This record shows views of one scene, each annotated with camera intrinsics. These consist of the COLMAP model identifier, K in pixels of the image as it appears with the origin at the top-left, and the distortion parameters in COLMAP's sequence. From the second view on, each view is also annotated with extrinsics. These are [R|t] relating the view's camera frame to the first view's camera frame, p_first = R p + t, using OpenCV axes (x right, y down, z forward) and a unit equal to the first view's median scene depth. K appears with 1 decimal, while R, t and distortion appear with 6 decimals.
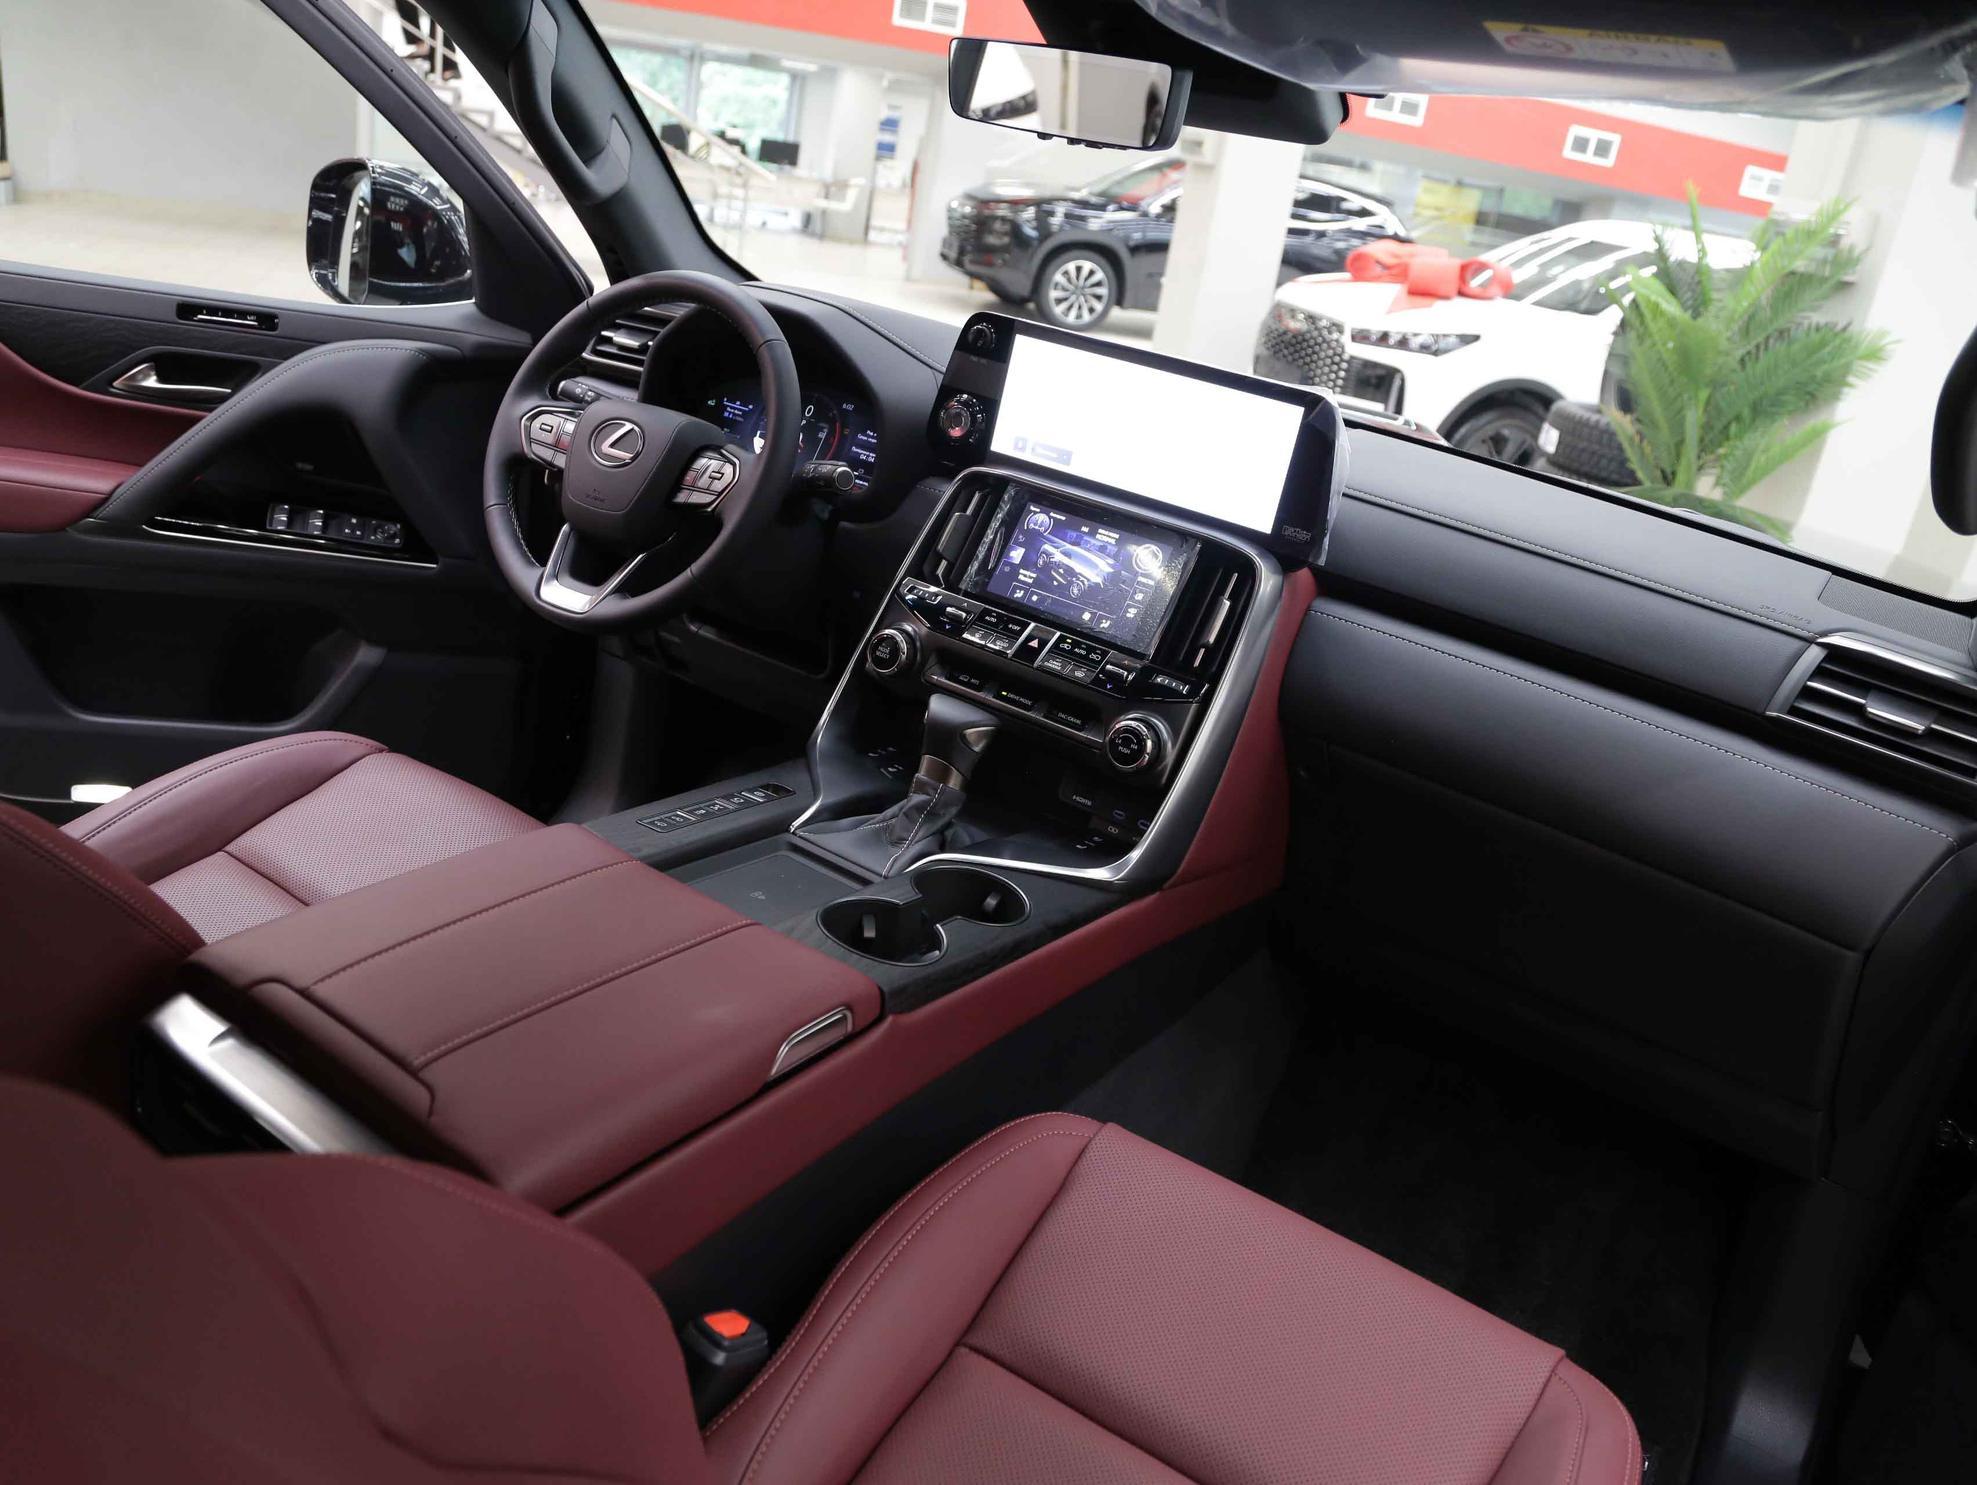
lens RADIAL K [[1556.6, 0, 988.5], [0, 1556.6, 742.5], [0, 0, 1]] dist [-0.137782, 0.098204]
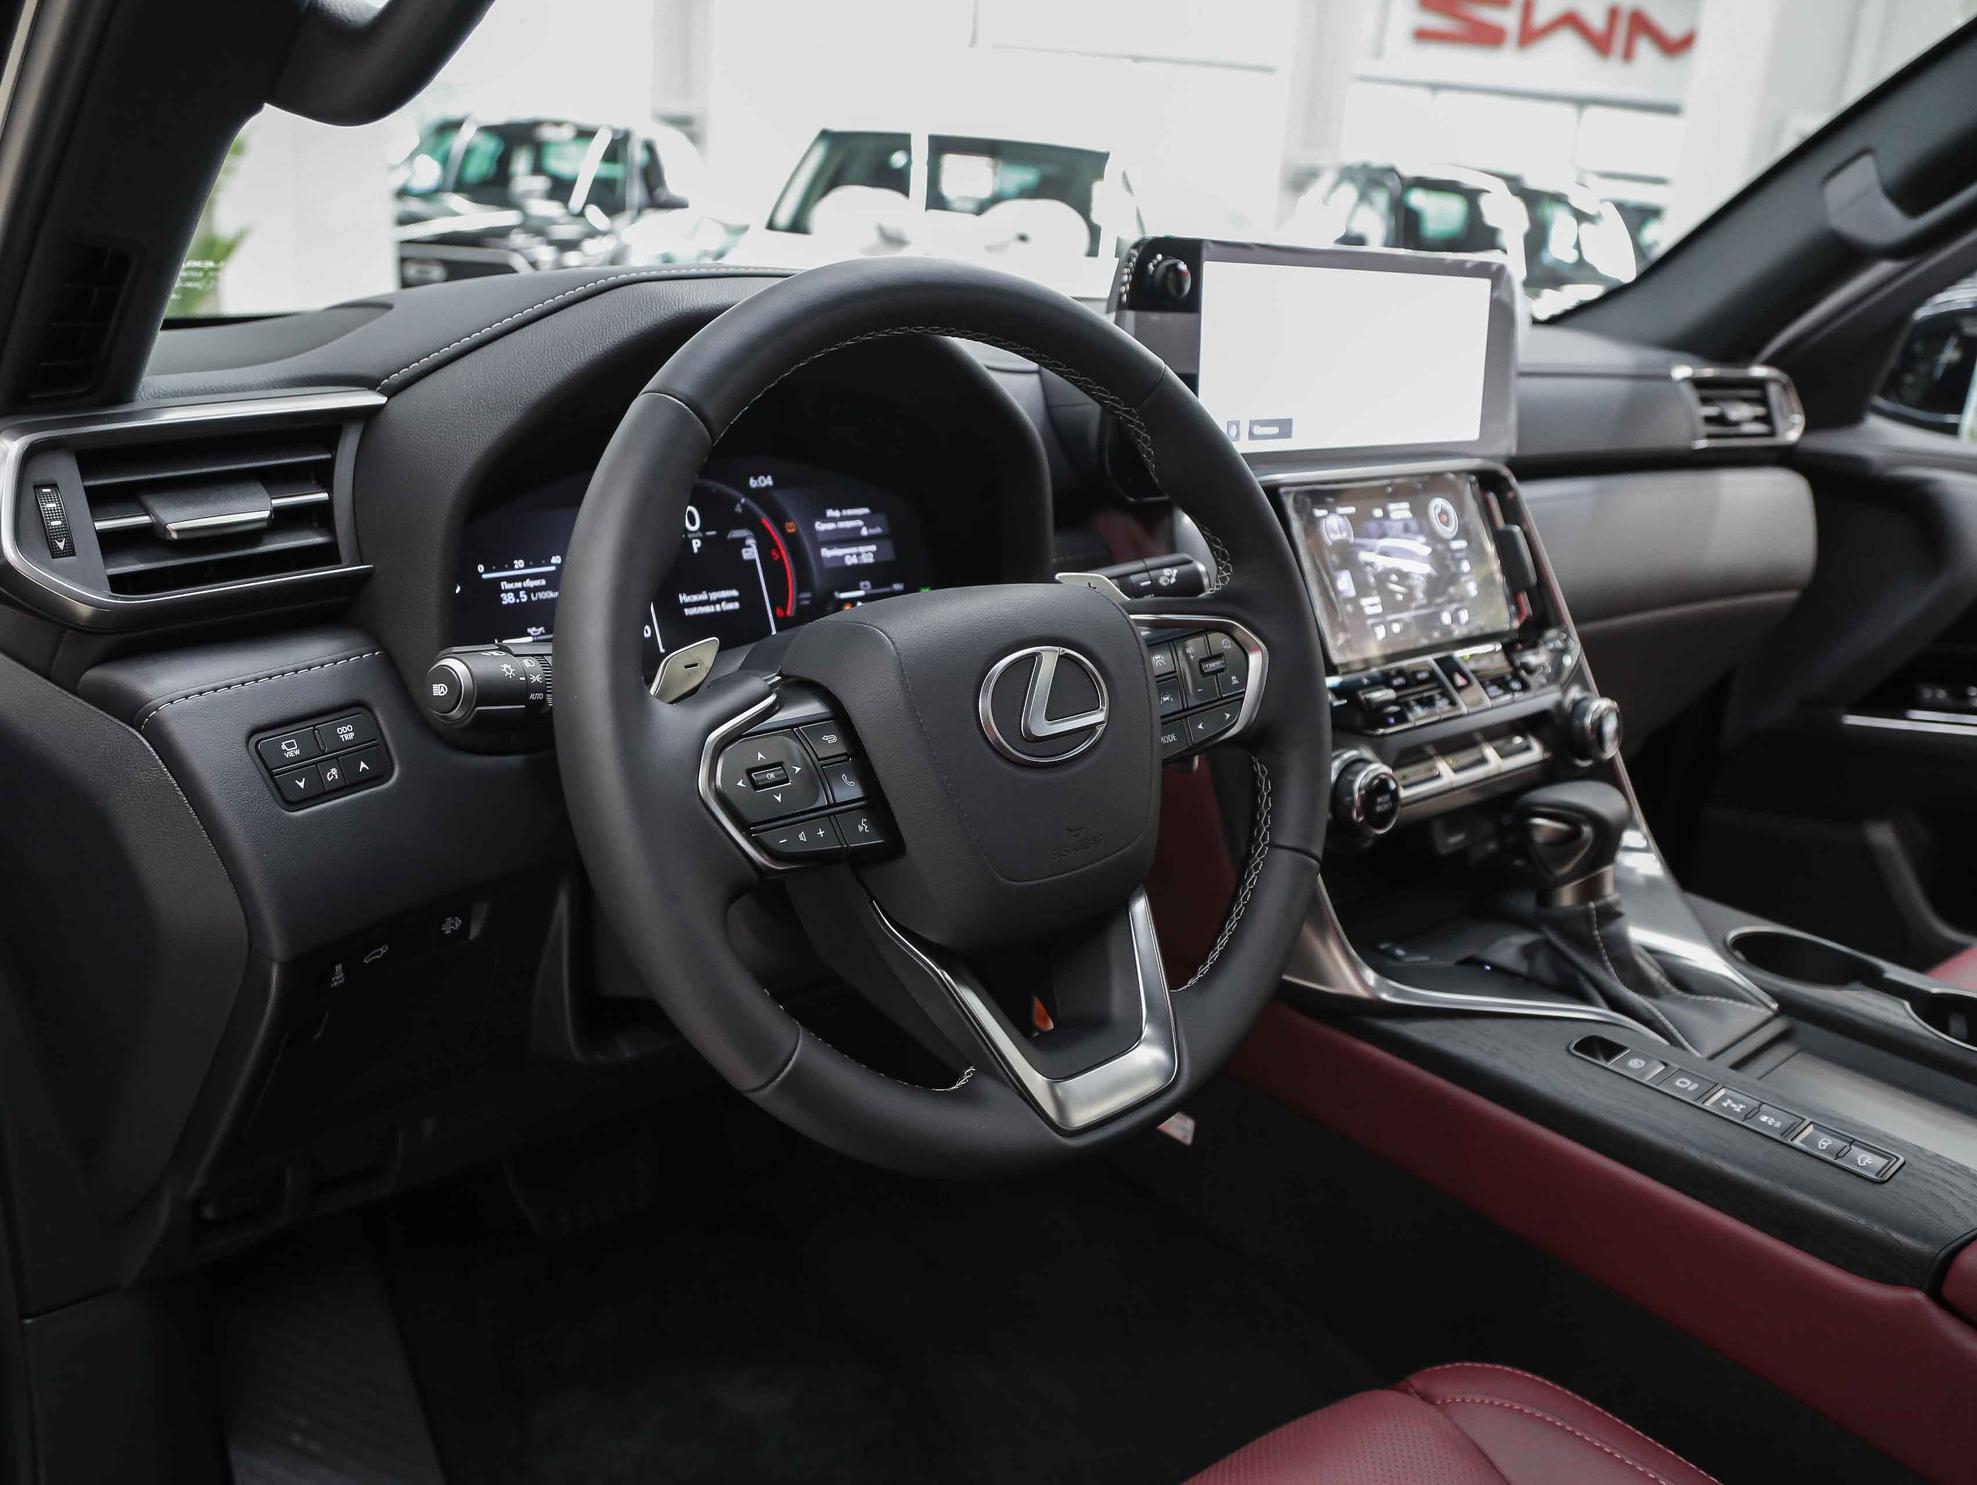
lens RADIAL K [[1512.1, 0, 988.5], [0, 1512.1, 742.5], [0, 0, 1]] dist [-0.146510, 0.100198]
pose [[0.309285, -0.462293, 0.831040, -0.596898], [0.331837, 0.871422, 0.361259, -0.344133], [-0.891194, 0.164038, 0.422923, 0.866021]]
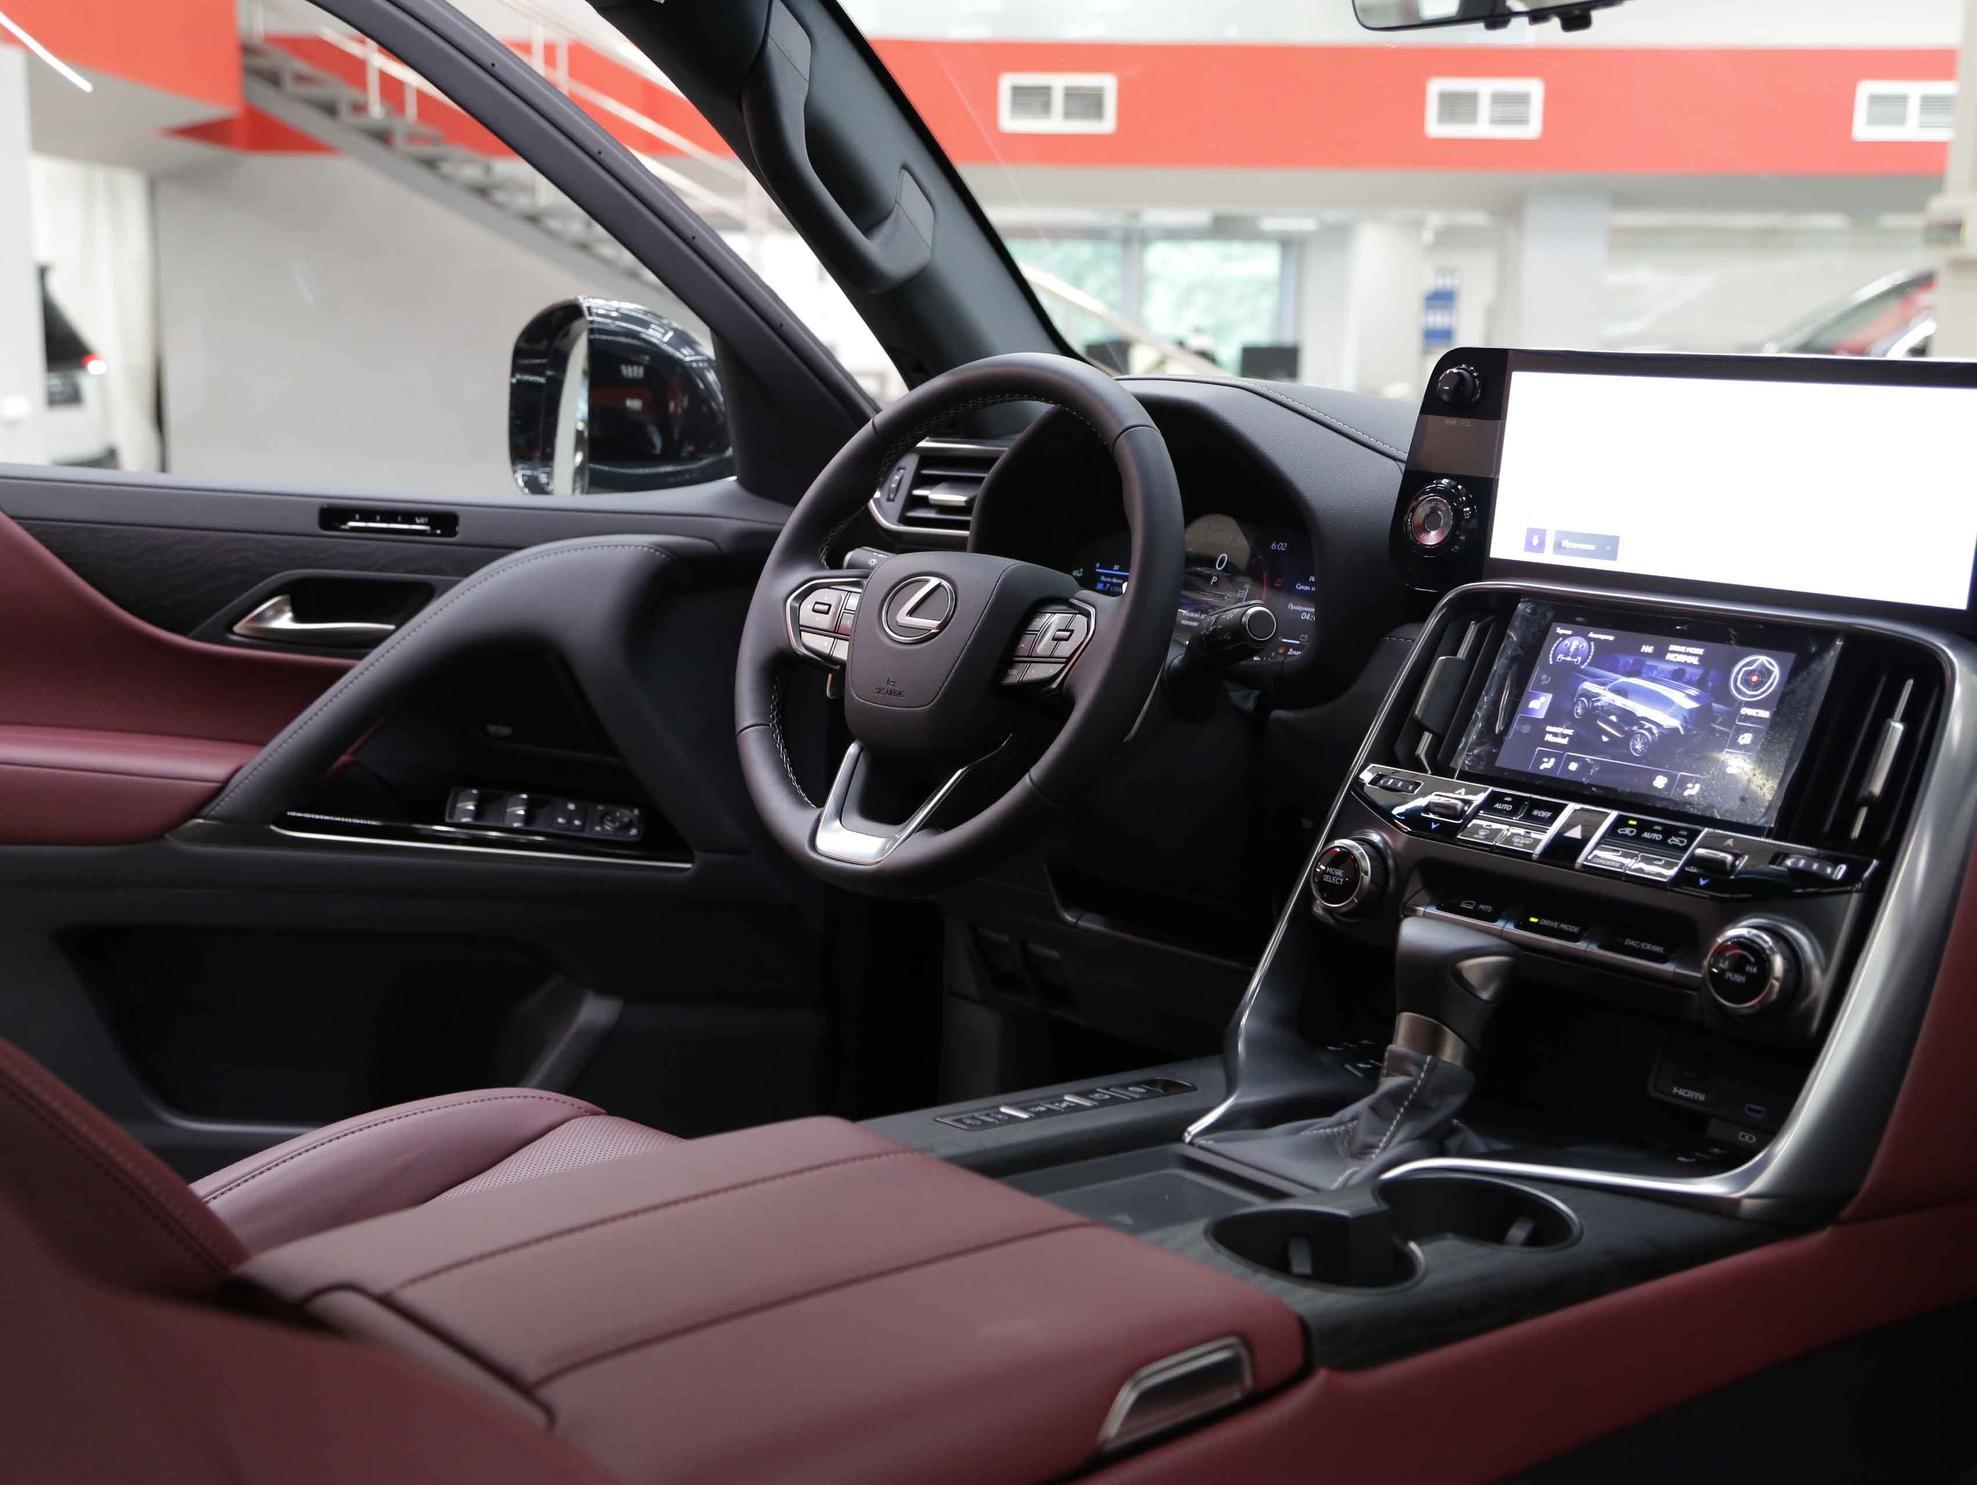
lens RADIAL K [[2523.7, 0, 963.9], [0, 2523.7, 736.2], [0, 0, 1]] dist [0.043470, 0.042036]
pose [[0.959207, -0.097747, -0.265268, 0.063645], [0.034298, 0.971629, -0.234010, 0.118500], [0.280616, 0.215366, 0.935346, -0.005882]]
